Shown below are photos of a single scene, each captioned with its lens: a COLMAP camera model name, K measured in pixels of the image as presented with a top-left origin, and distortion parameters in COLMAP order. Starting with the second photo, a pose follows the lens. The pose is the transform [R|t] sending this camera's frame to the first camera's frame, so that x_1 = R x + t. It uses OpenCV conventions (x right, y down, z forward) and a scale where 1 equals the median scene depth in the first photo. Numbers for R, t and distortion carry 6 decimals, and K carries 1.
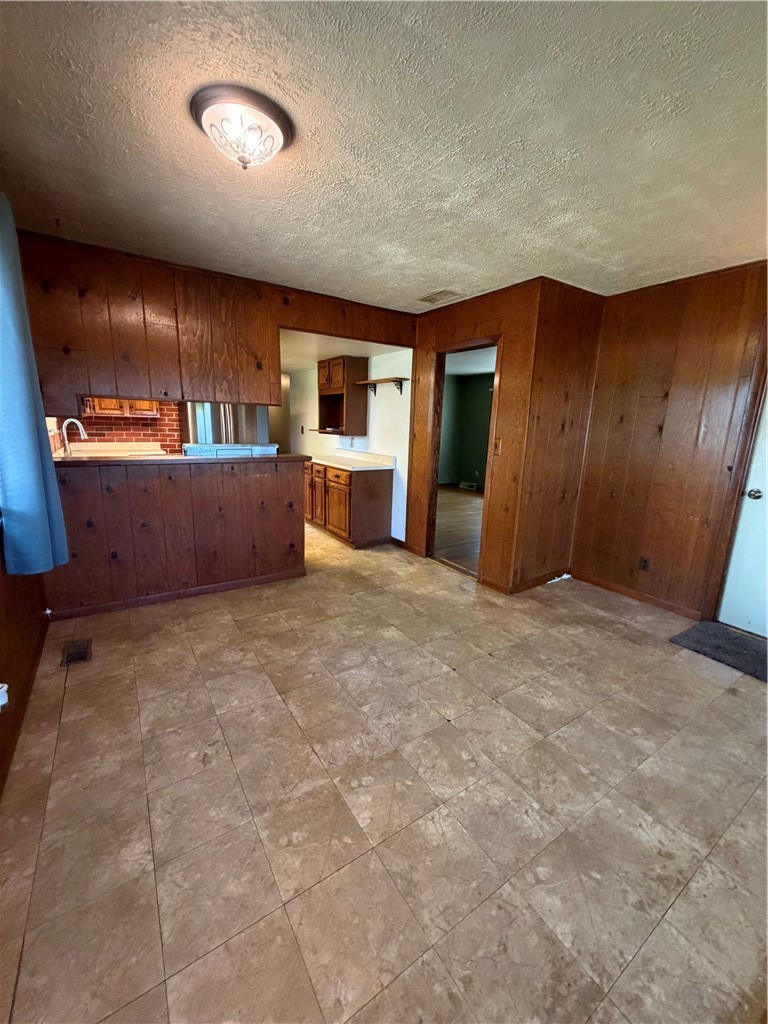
lens RADIAL K [[409.8, 0, 385.1], [0, 409.8, 508.6], [0, 0, 1]] dist [-0.000559, 0.000205]
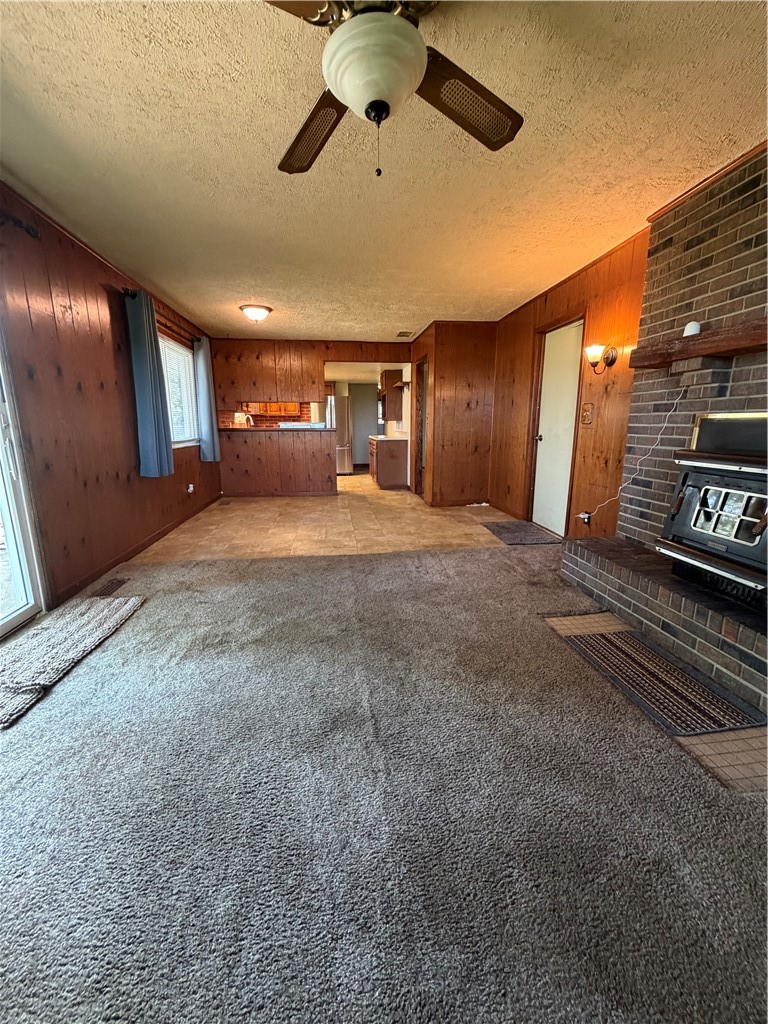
lens RADIAL K [[405.0, 0, 383.6], [0, 405.0, 510.2], [0, 0, 1]] dist [-0.006405, 0.000164]
pose [[0.897276, 0.059378, -0.437459, 0.817513], [-0.061507, 0.998063, 0.009311, 0.210582], [0.437164, 0.018552, 0.899190, -0.547998]]
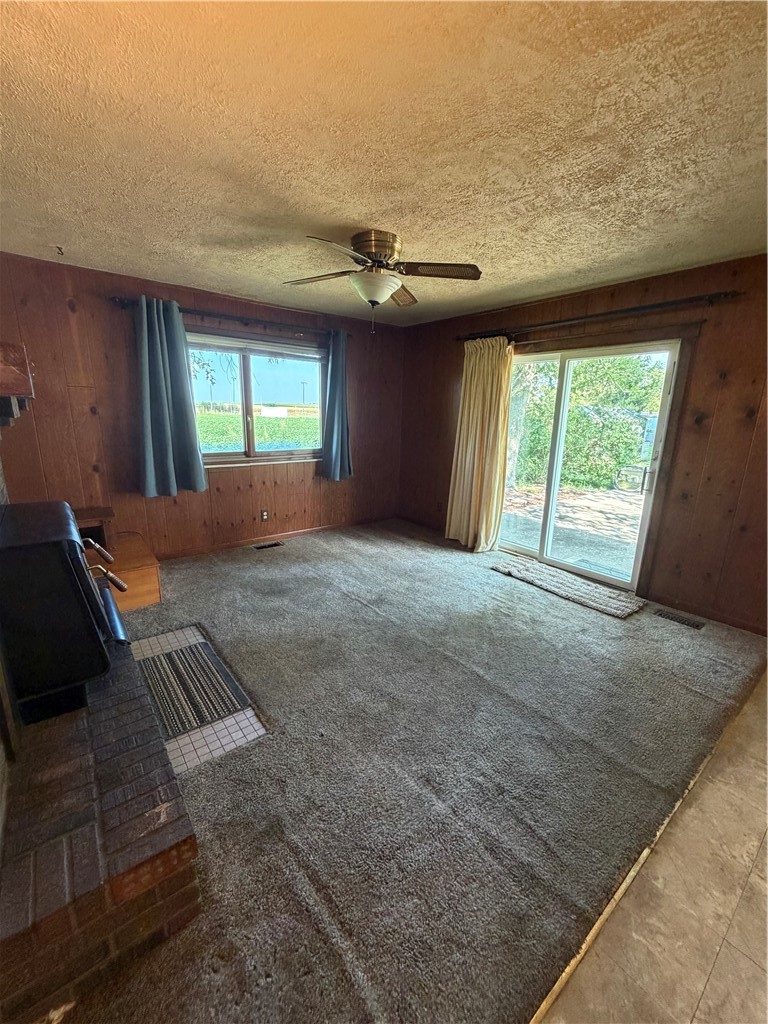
lens RADIAL K [[420.1, 0, 384.0], [0, 420.1, 512.0], [0, 0, 1]] dist [0.000332, 0.000071]
pose [[-0.995127, -0.029889, -0.093967, 0.680418], [-0.067832, 0.899148, 0.432355, -0.121151], [0.071567, 0.436622, -0.896794, 0.557630]]
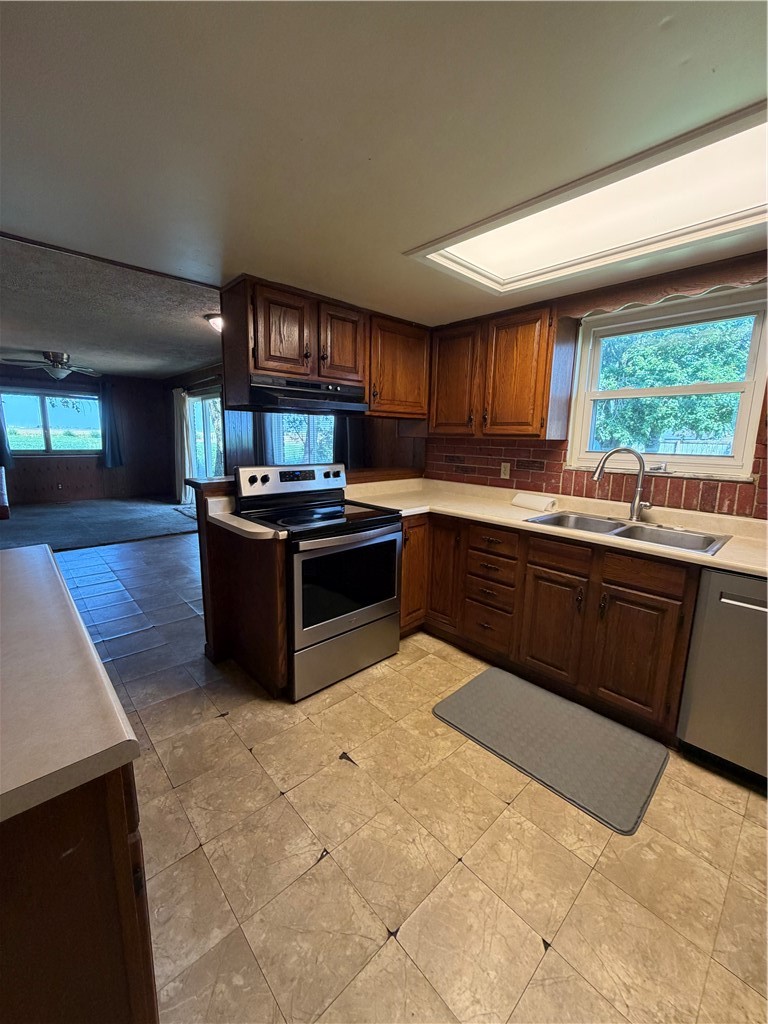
lens RADIAL K [[409.8, 0, 385.1], [0, 409.8, 508.6], [0, 0, 1]] dist [-0.000559, 0.000205]
pose [[-0.985255, -0.016116, -0.170333, -0.385290], [-0.078728, 0.926600, 0.367715, -0.357626], [0.151905, 0.375703, -0.914206, 1.664503]]
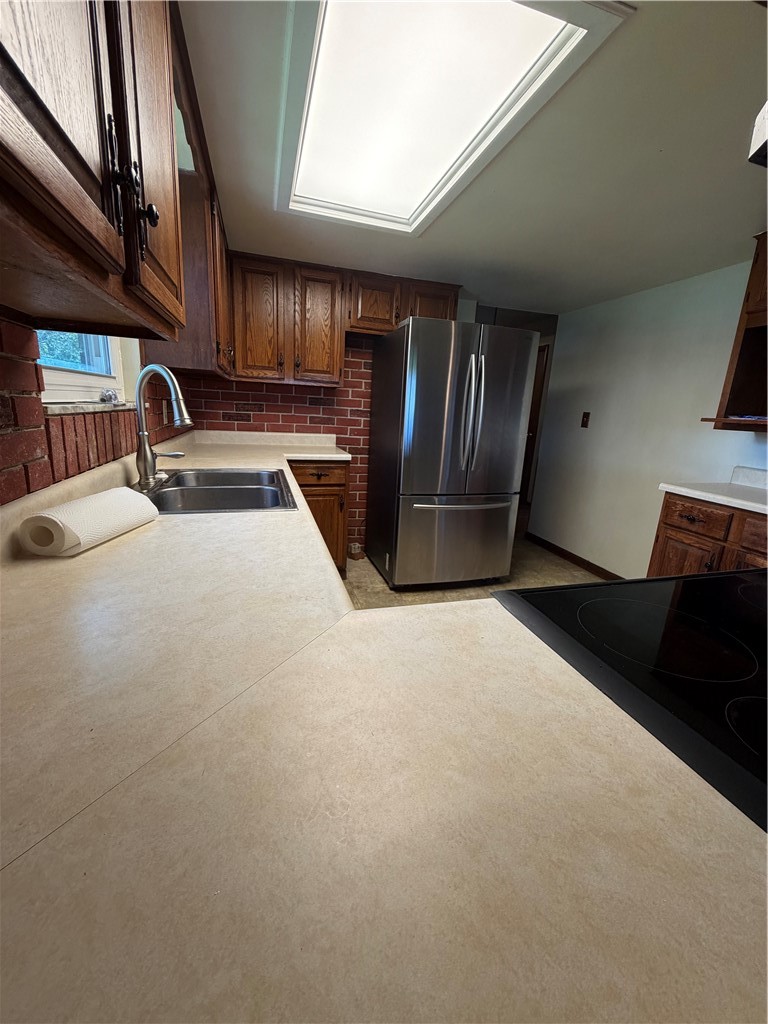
lens RADIAL K [[409.8, 0, 385.1], [0, 409.8, 508.6], [0, 0, 1]] dist [-0.000559, 0.000205]
pose [[0.956728, 0.088542, -0.277186, -0.535774], [-0.083269, 0.996052, 0.030763, -0.140026], [0.278815, -0.006351, 0.960324, 0.806616]]
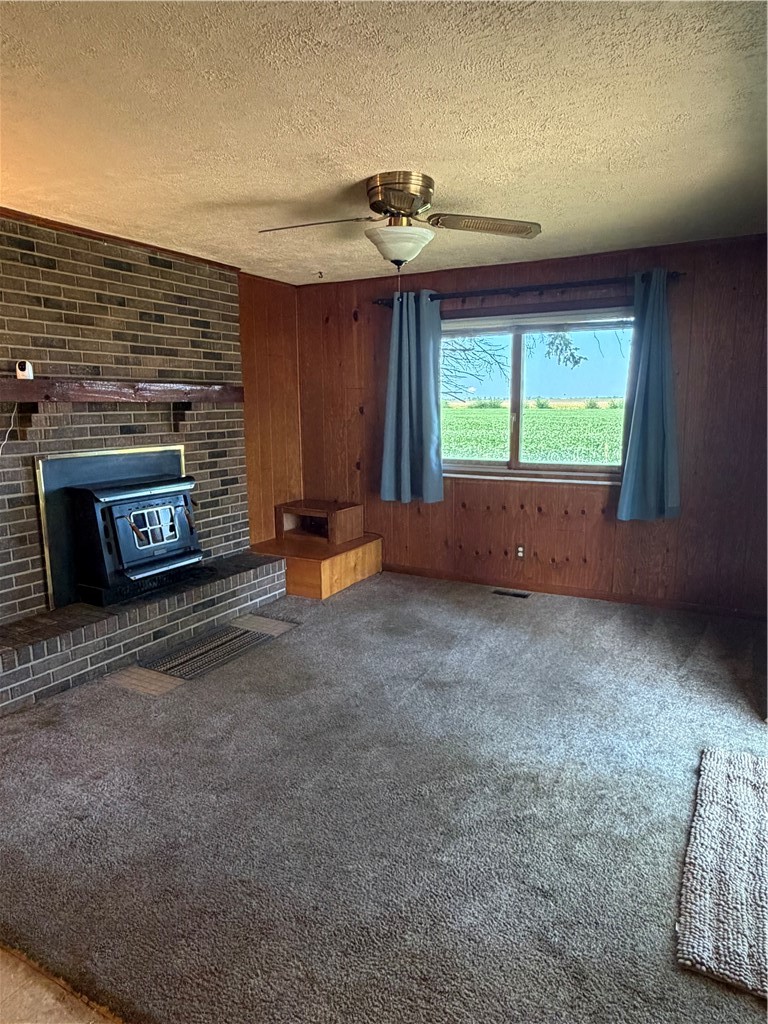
lens RADIAL K [[648.8, 0, 384.8], [0, 648.8, 516.7], [0, 0, 1]] dist [-0.006903, -0.002210]
pose [[-0.462721, -0.175532, 0.868952, -0.130563], [0.180044, 0.941165, 0.285994, -0.063619], [-0.868029, 0.288784, -0.403893, 0.201890]]
